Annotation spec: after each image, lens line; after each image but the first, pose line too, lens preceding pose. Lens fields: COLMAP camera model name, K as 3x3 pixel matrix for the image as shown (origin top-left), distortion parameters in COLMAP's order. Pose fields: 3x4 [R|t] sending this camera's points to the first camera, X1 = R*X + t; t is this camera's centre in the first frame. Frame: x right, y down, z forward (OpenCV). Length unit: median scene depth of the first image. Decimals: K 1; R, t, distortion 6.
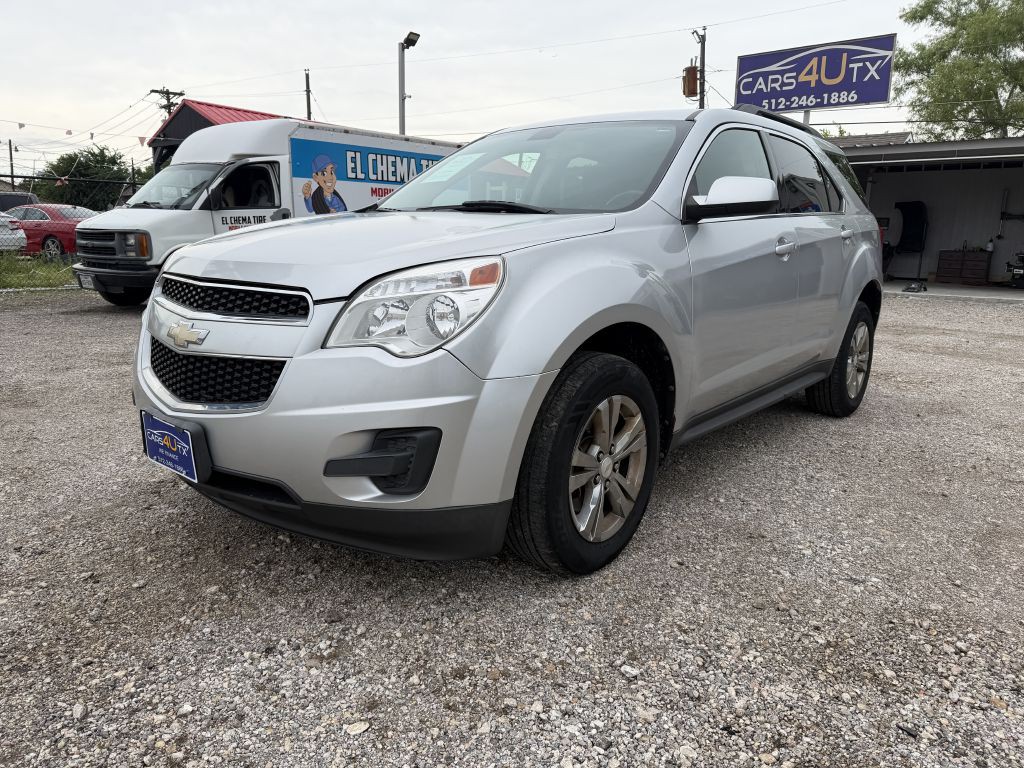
lens RADIAL K [[754.0, 0, 512.0], [0, 754.0, 384.0], [0, 0, 1]] dist [0.000413, -0.008479]
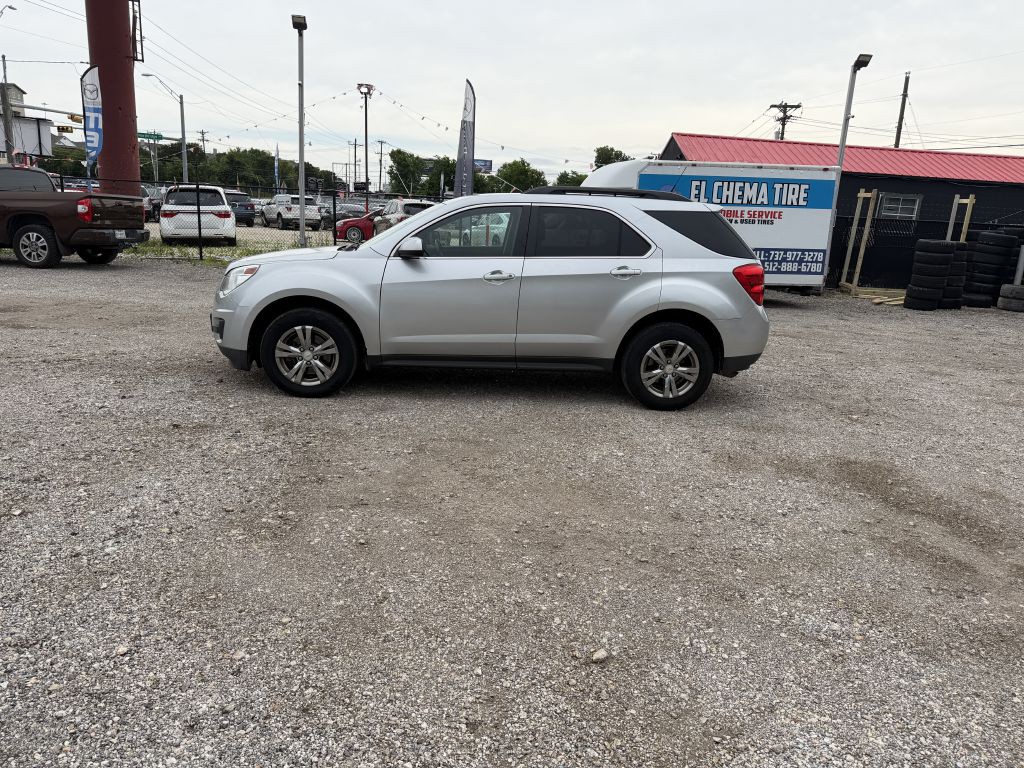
lens RADIAL K [[713.1, 0, 512.0], [0, 713.1, 384.0], [0, 0, 1]] dist [0.037521, -0.025693]
pose [[0.703827, 0.175114, -0.688449, 0.419744], [-0.169413, 0.982554, 0.076725, -0.016865], [0.689874, 0.062631, 0.721215, -0.040382]]
